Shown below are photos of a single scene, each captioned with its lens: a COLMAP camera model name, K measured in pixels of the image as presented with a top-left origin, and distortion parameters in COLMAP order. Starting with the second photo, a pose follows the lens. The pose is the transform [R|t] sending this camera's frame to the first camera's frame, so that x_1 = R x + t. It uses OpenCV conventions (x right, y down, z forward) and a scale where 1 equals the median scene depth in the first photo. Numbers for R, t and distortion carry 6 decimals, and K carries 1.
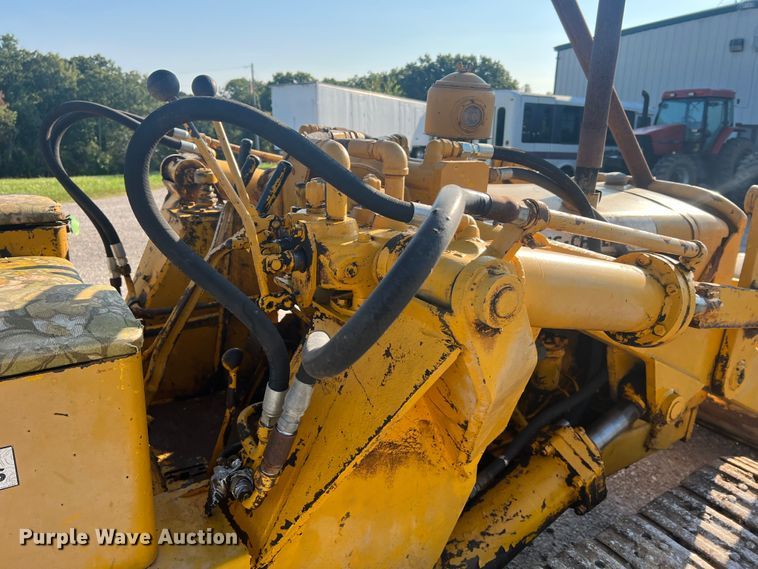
lens RADIAL K [[577.2, 0, 376.3], [0, 577.2, 283.1], [0, 0, 1]] dist [0.040210, -0.056839]
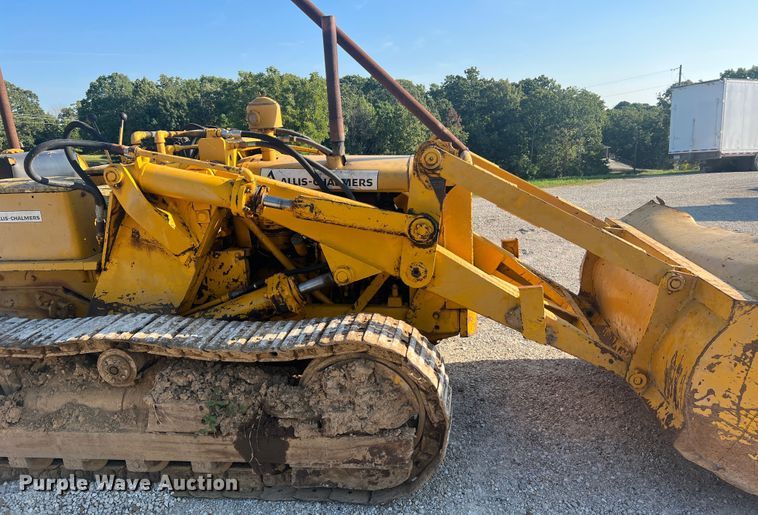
lens RADIAL K [[573.1, 0, 387.6], [0, 573.1, 280.8], [0, 0, 1]] dist [0.056767, -0.067800]
pose [[0.766688, 0.103294, -0.633656, 1.424612], [-0.116915, 0.992932, 0.020401, 0.148052], [0.631285, 0.058442, 0.773346, -0.210497]]
